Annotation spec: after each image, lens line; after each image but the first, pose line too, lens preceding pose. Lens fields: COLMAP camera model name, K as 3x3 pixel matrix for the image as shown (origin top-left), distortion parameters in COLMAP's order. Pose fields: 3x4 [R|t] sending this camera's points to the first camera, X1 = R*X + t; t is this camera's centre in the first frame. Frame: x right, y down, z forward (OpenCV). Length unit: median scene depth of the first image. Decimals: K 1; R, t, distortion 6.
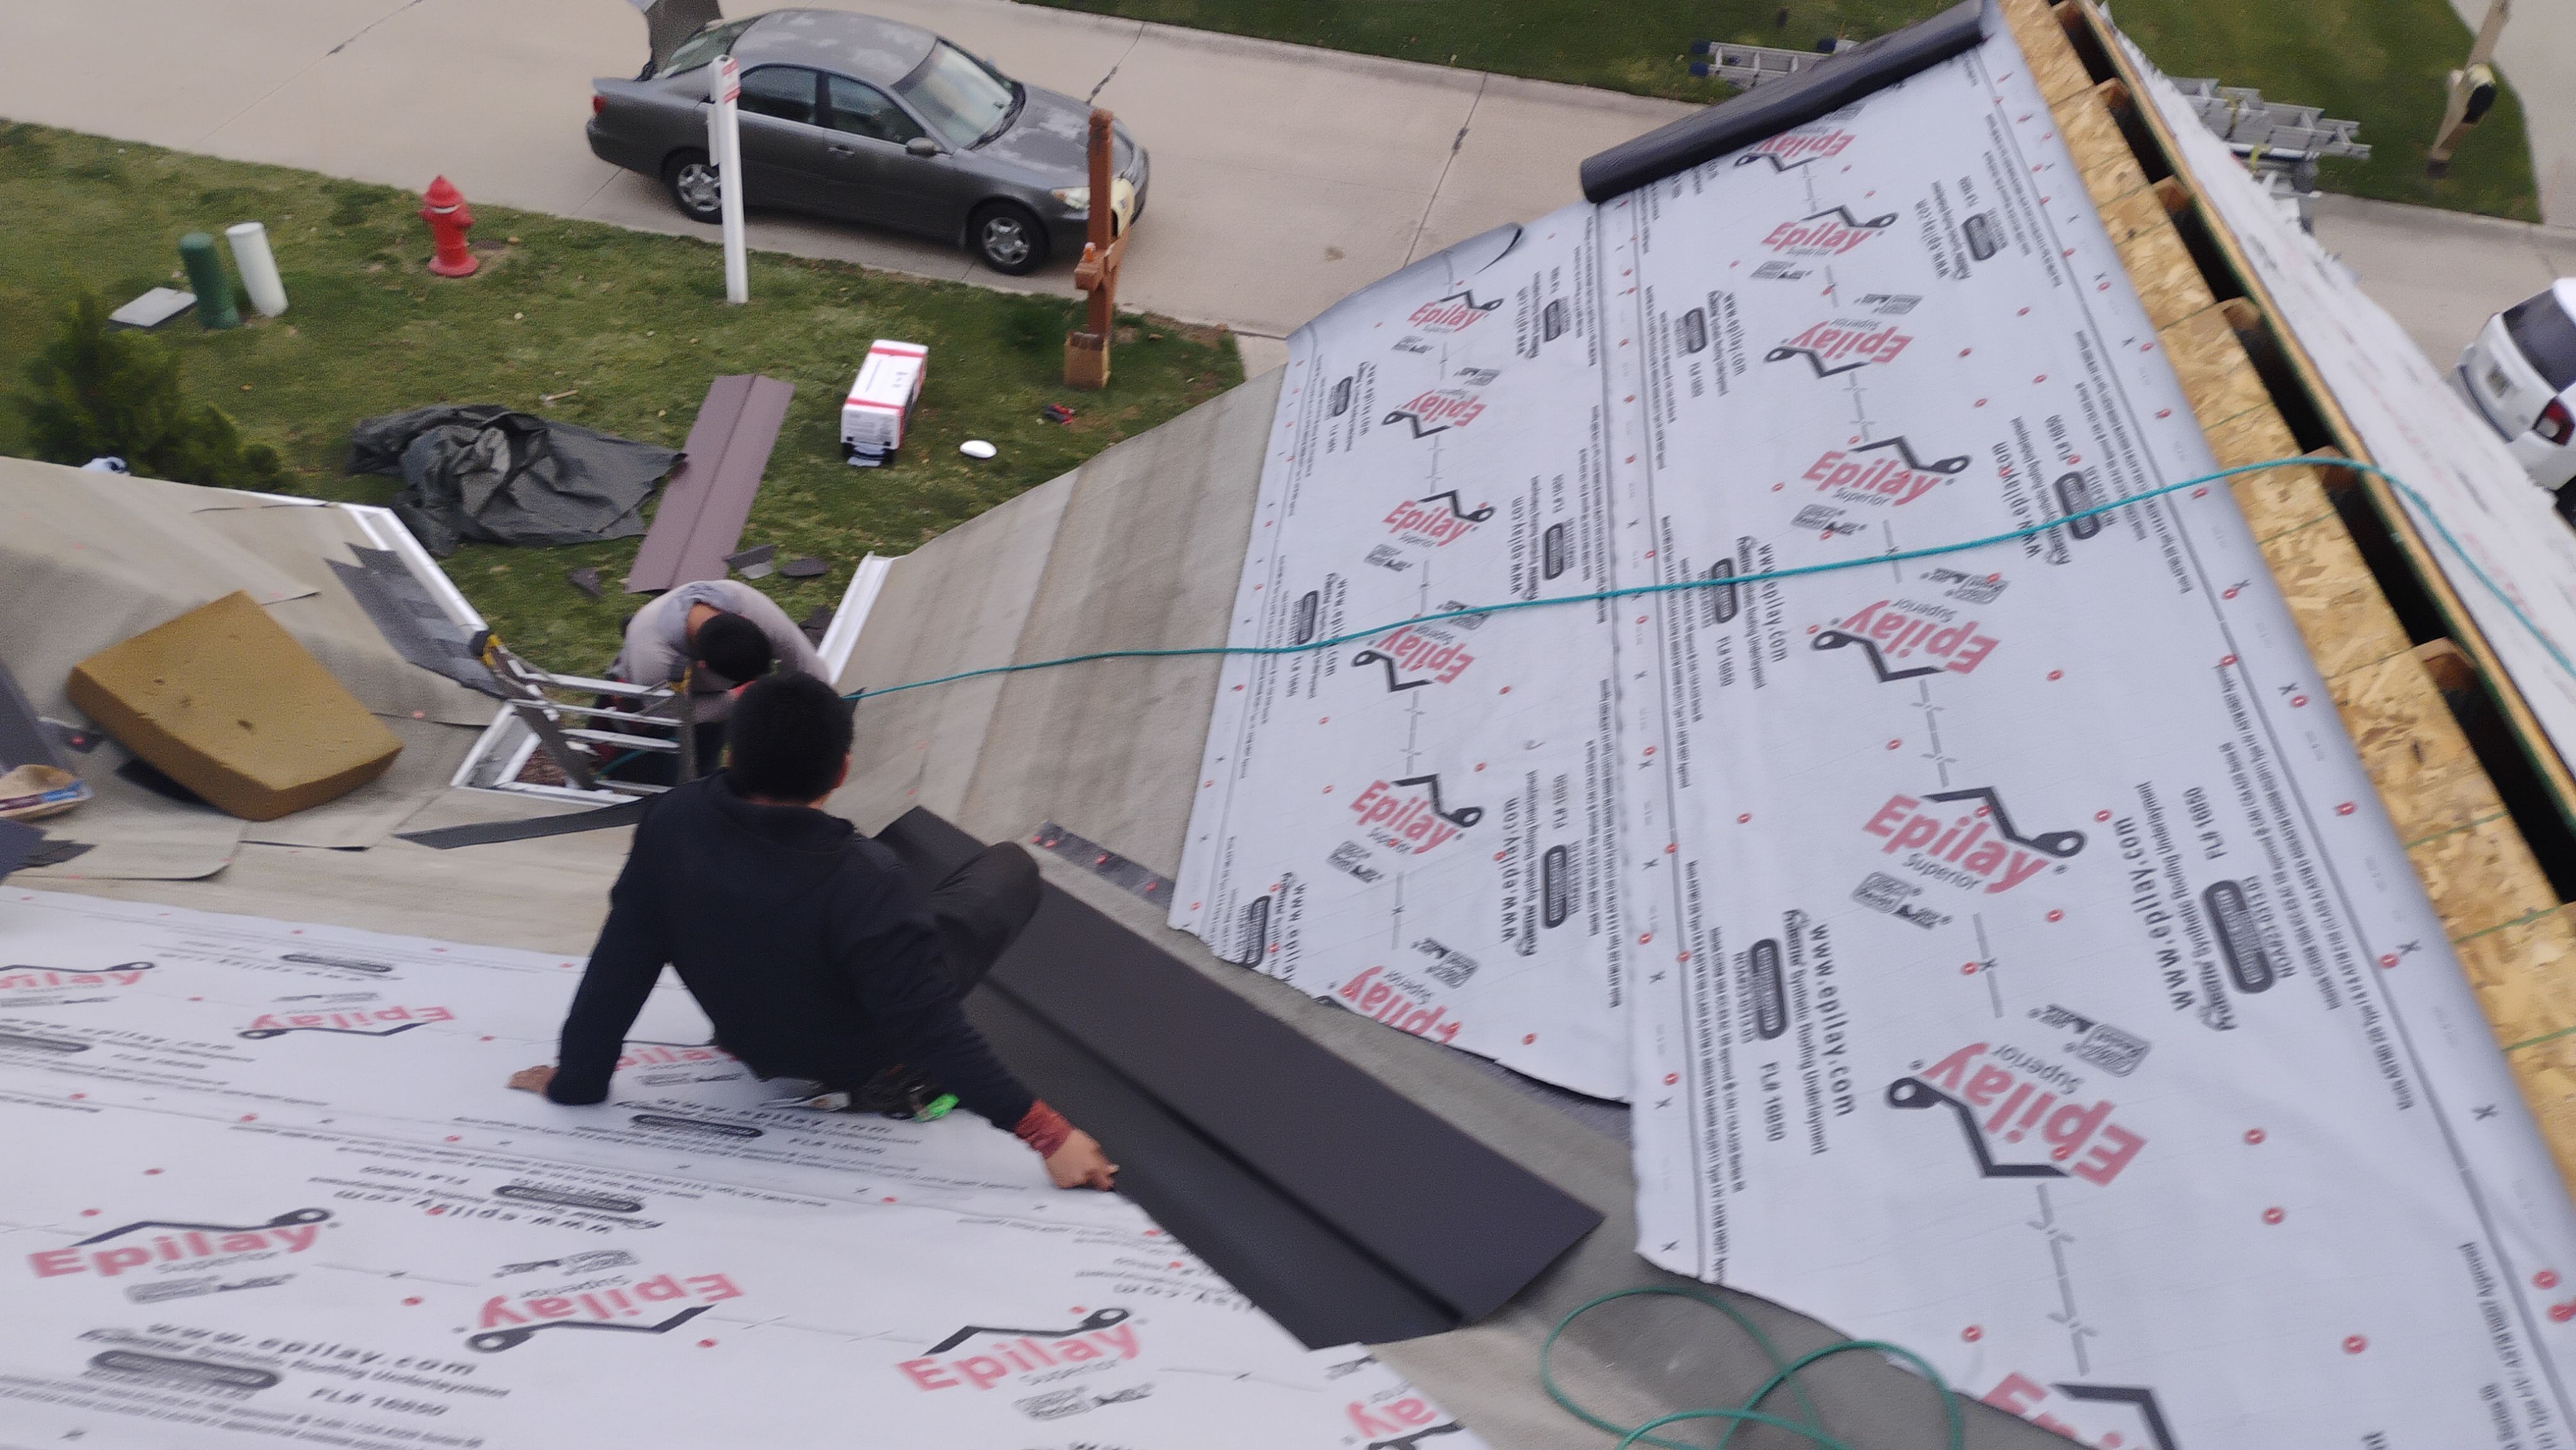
lens RADIAL K [[2111.5, 0, 1288.0], [0, 2111.5, 725.0], [0, 0, 1]] dist [0.049294, -0.057192]
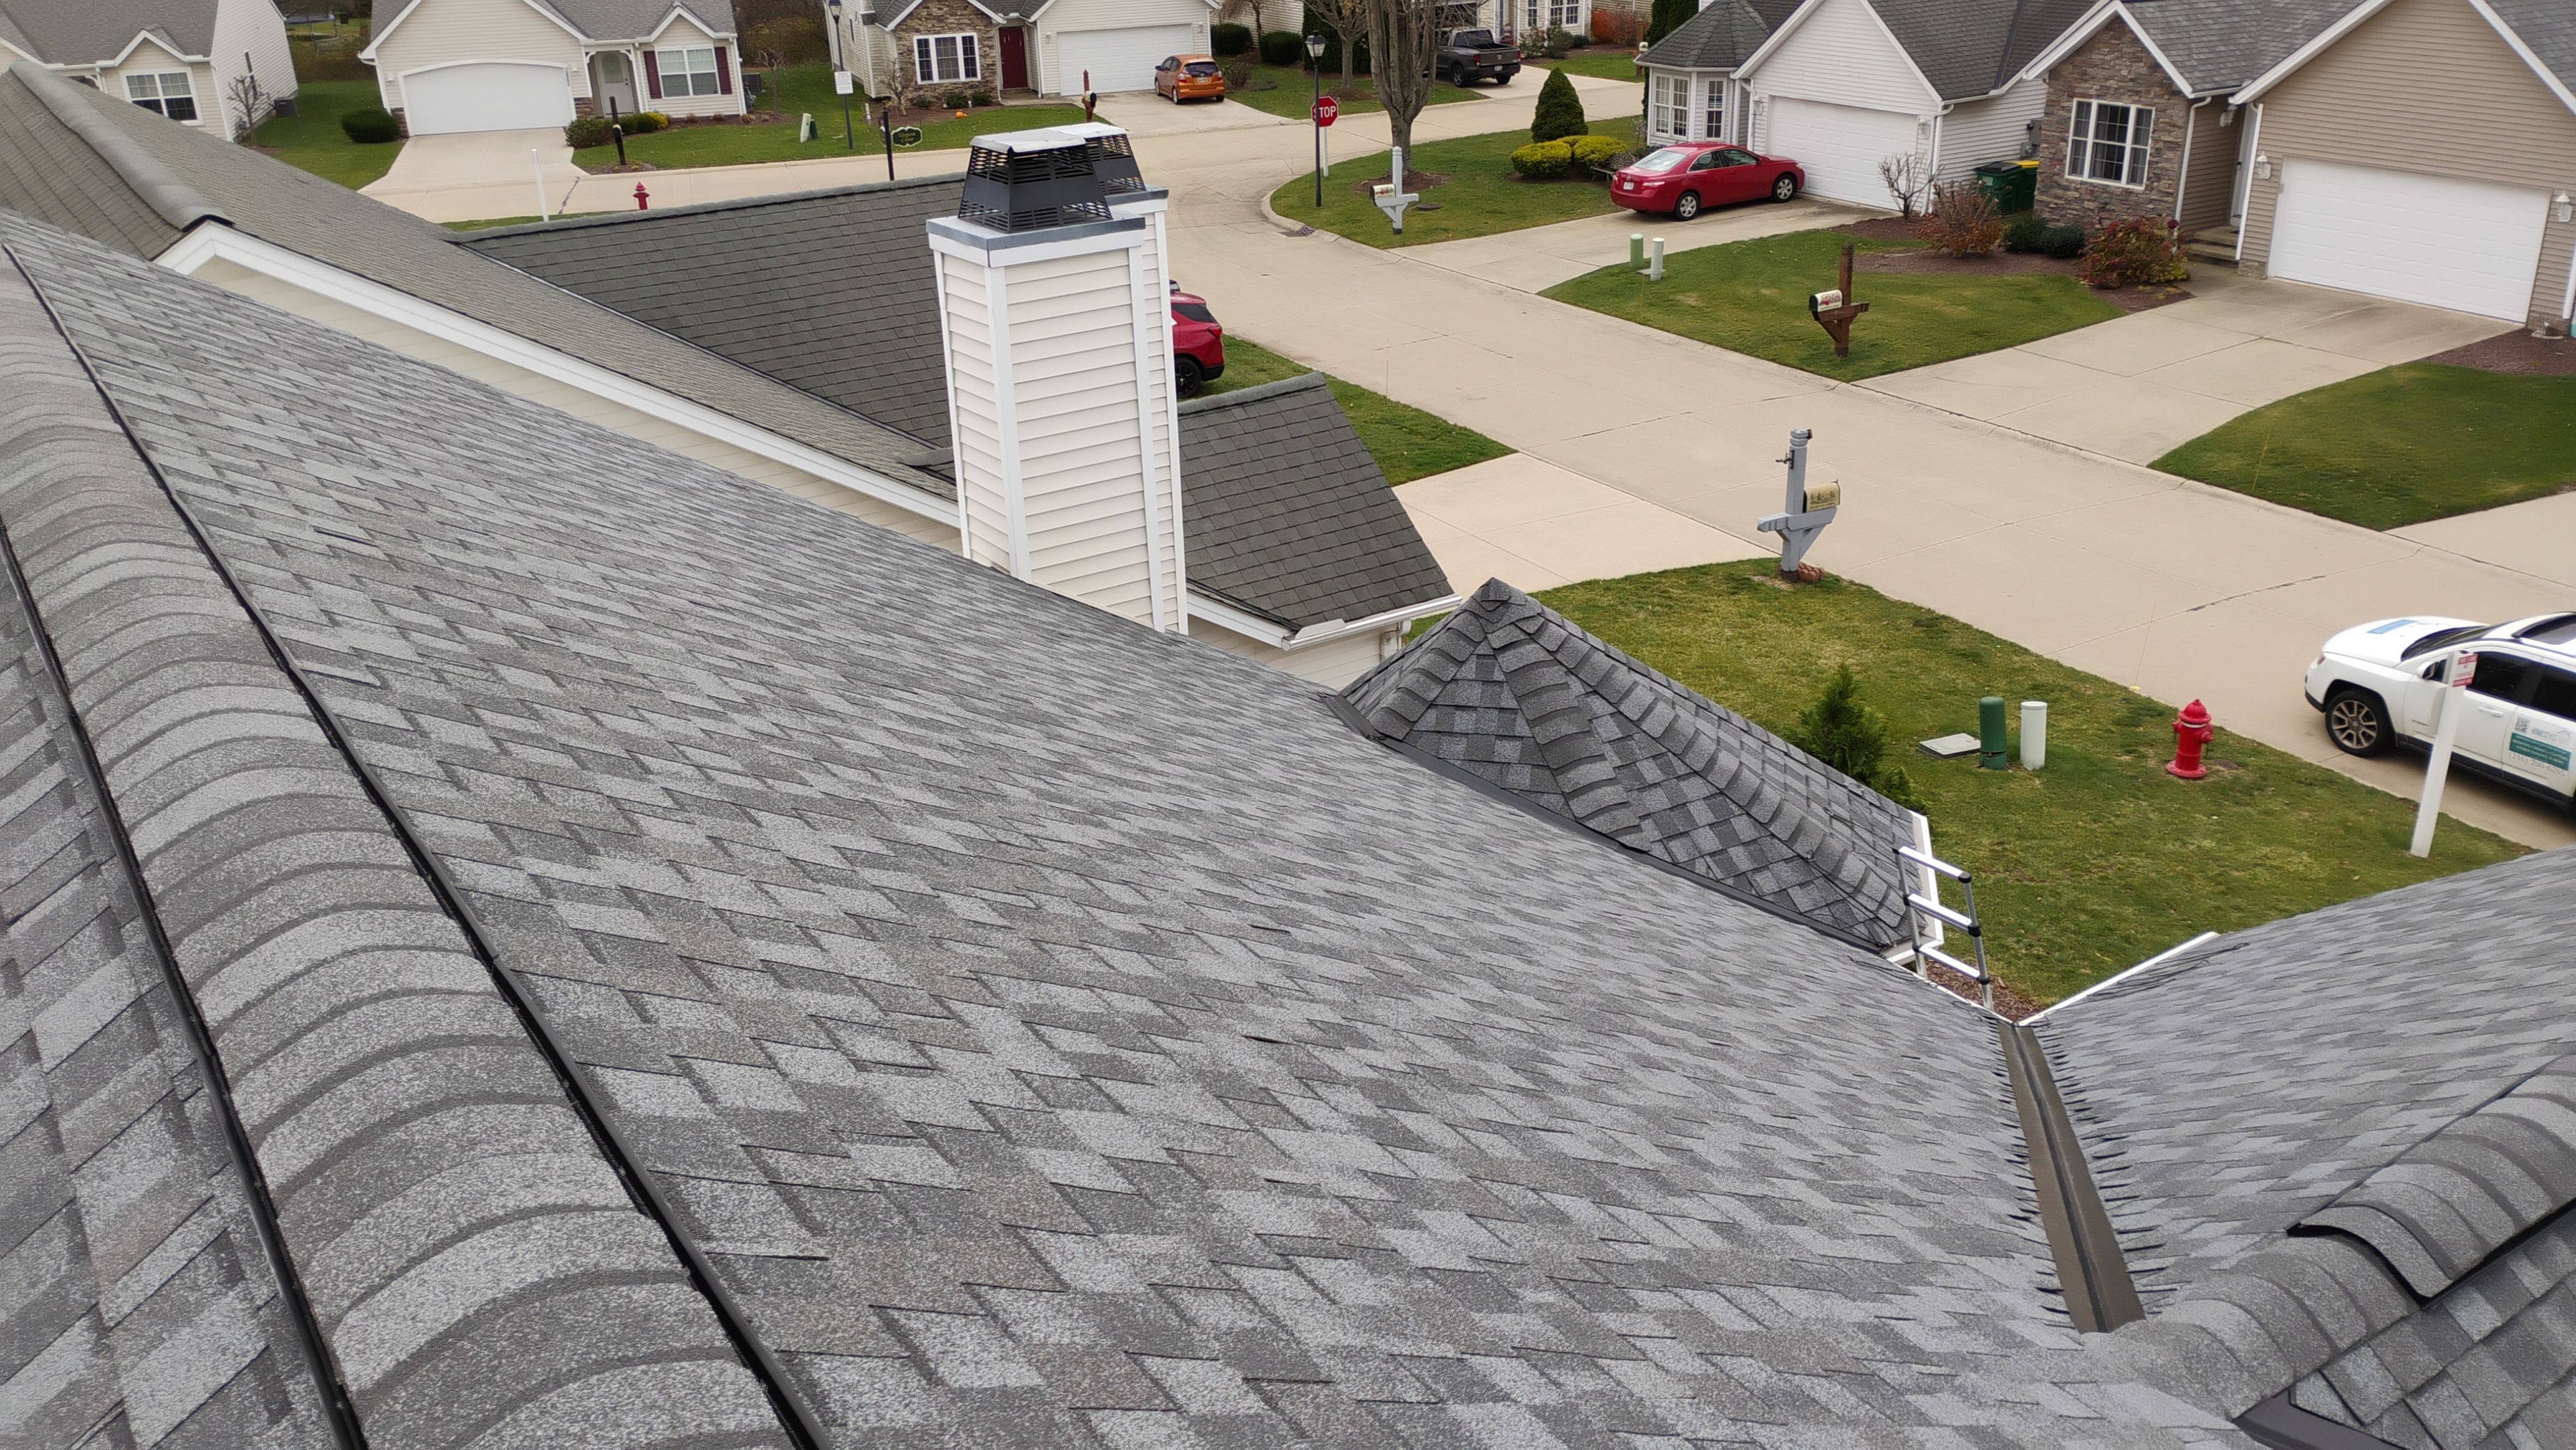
lens RADIAL K [[2140.7, 0, 1283.9], [0, 2140.7, 705.6], [0, 0, 1]] dist [0.072609, -0.078532]
pose [[0.630766, 0.200096, -0.749730, 0.203024], [-0.400725, 0.911373, -0.093903, 0.074374], [0.664495, 0.359667, 0.655047, -0.170821]]
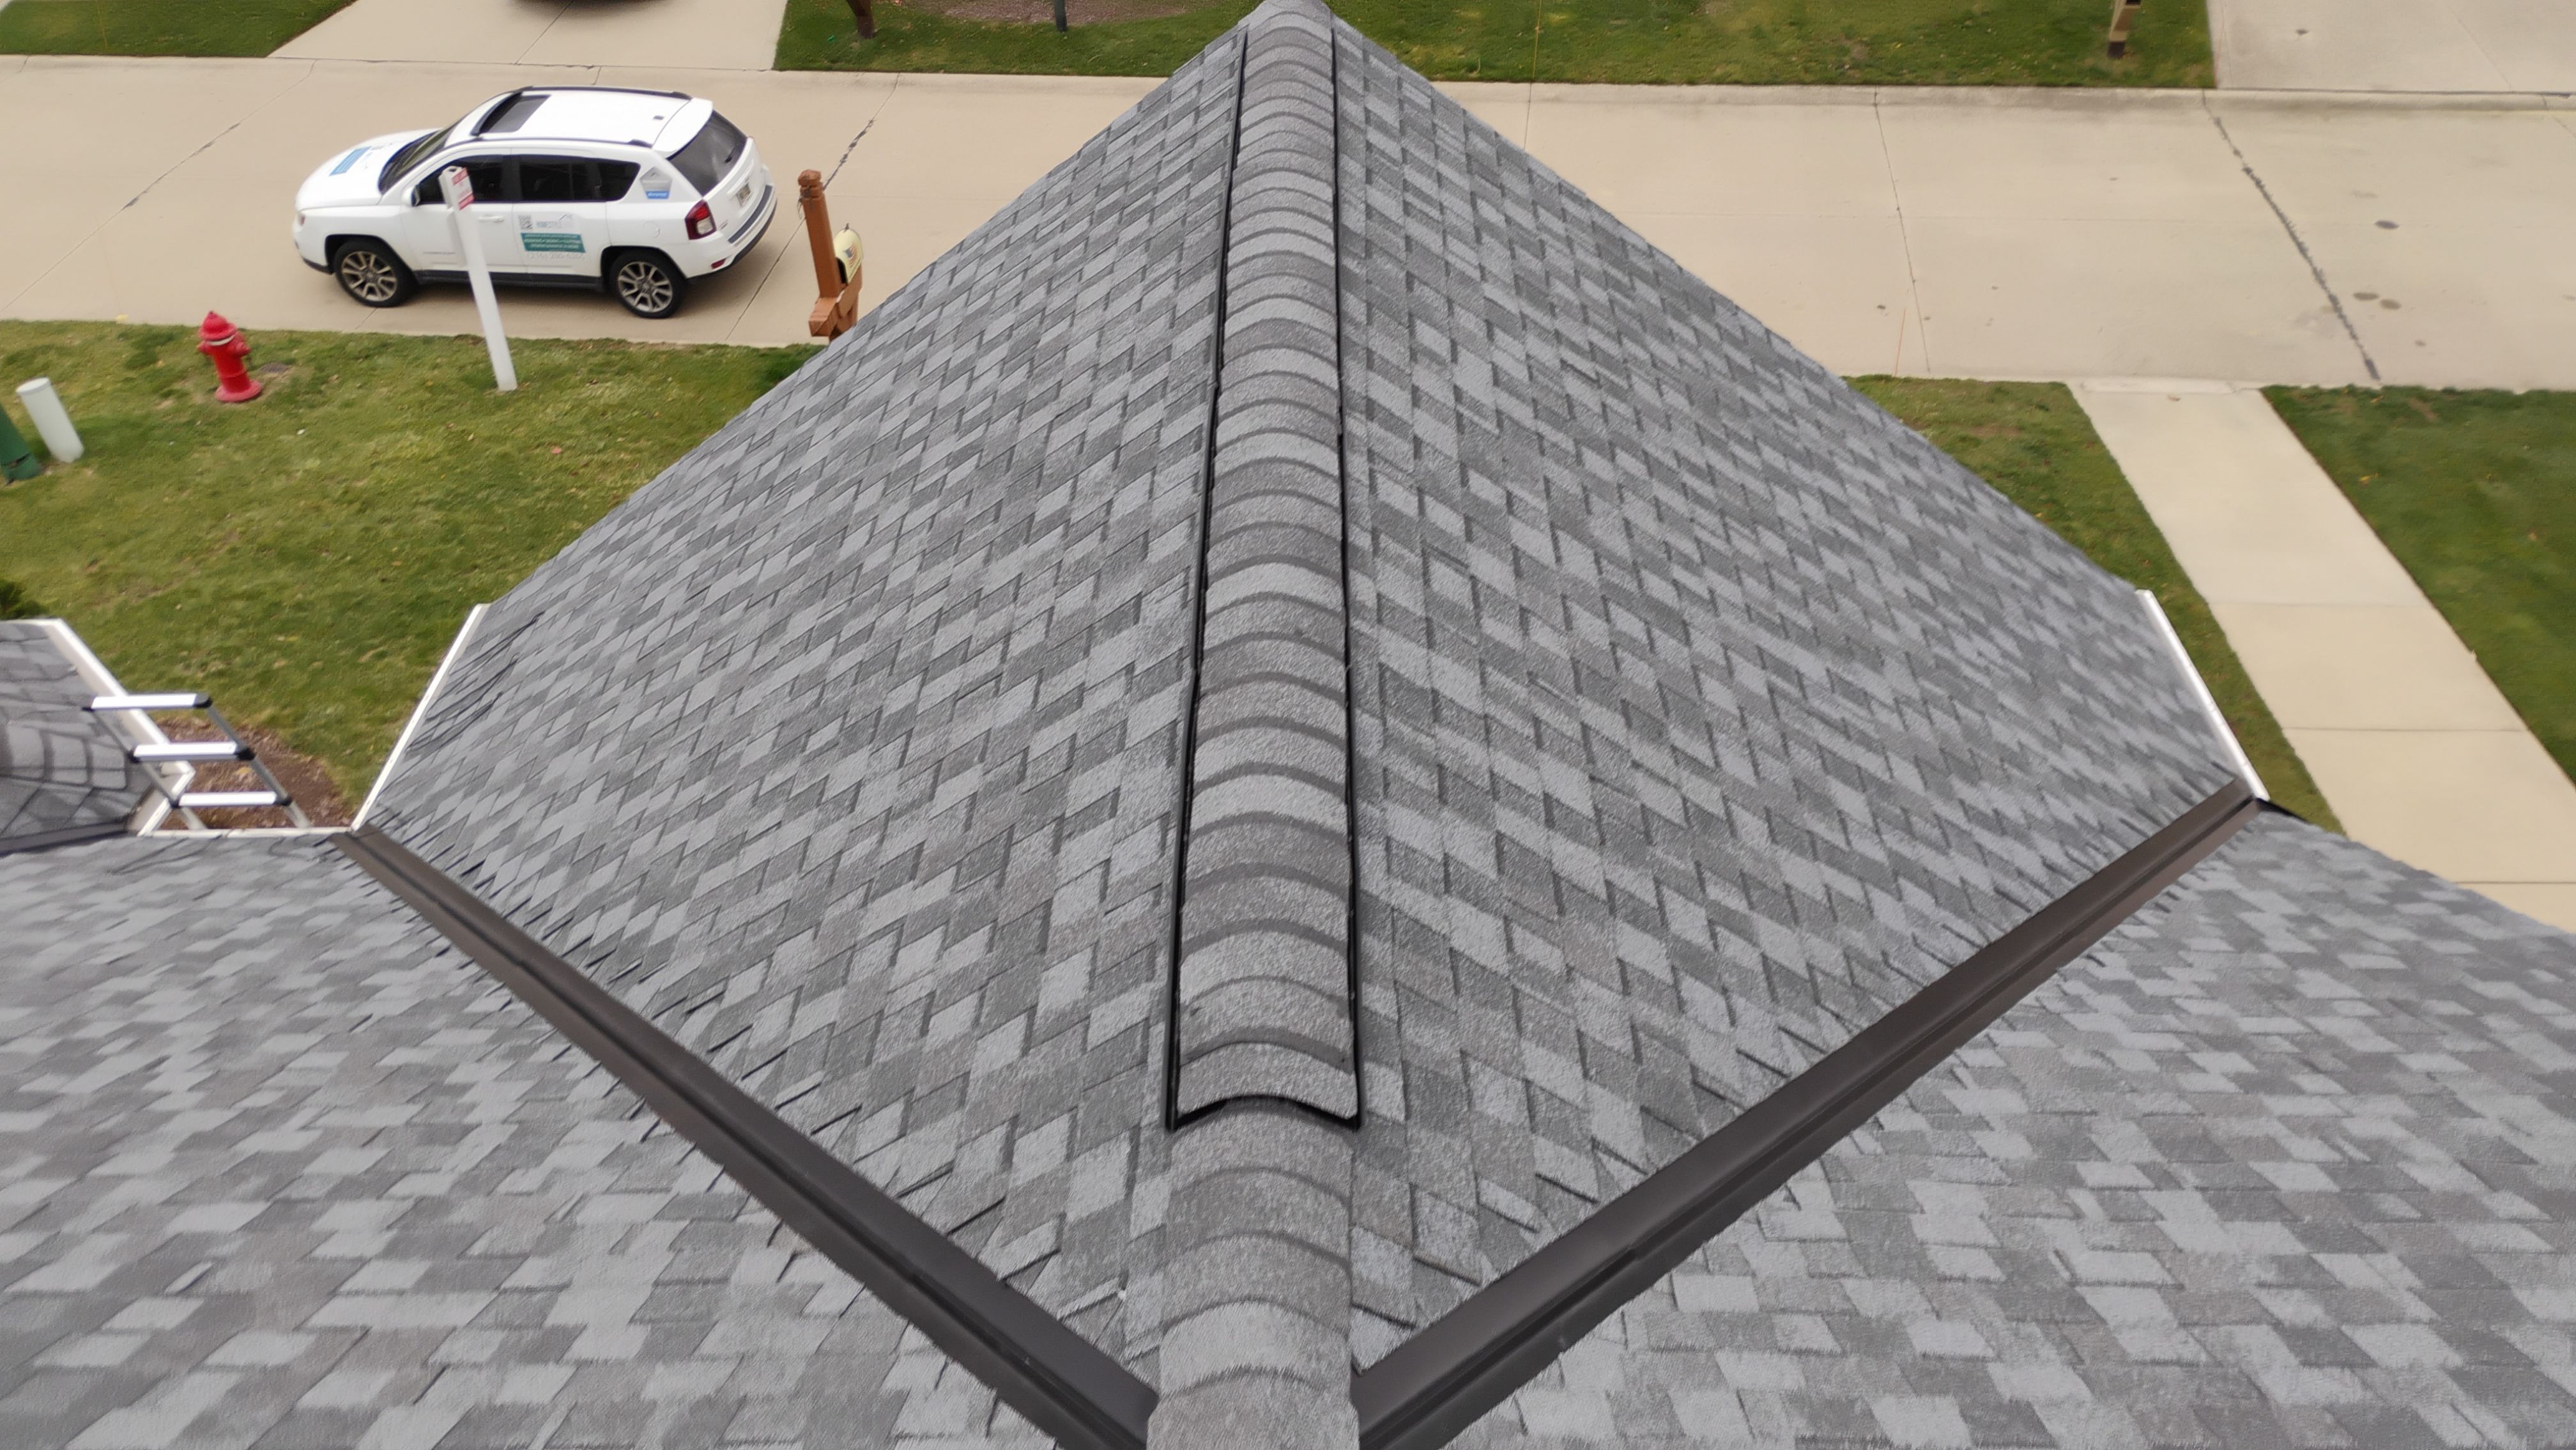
lens RADIAL K [[2101.1, 0, 1314.6], [0, 2101.1, 734.7], [0, 0, 1]] dist [0.065884, -0.086303]
pose [[0.990475, -0.137029, 0.013482, 0.106228], [0.136935, 0.990551, 0.007629, 0.021696], [-0.014400, -0.005711, 0.999880, -0.081282]]
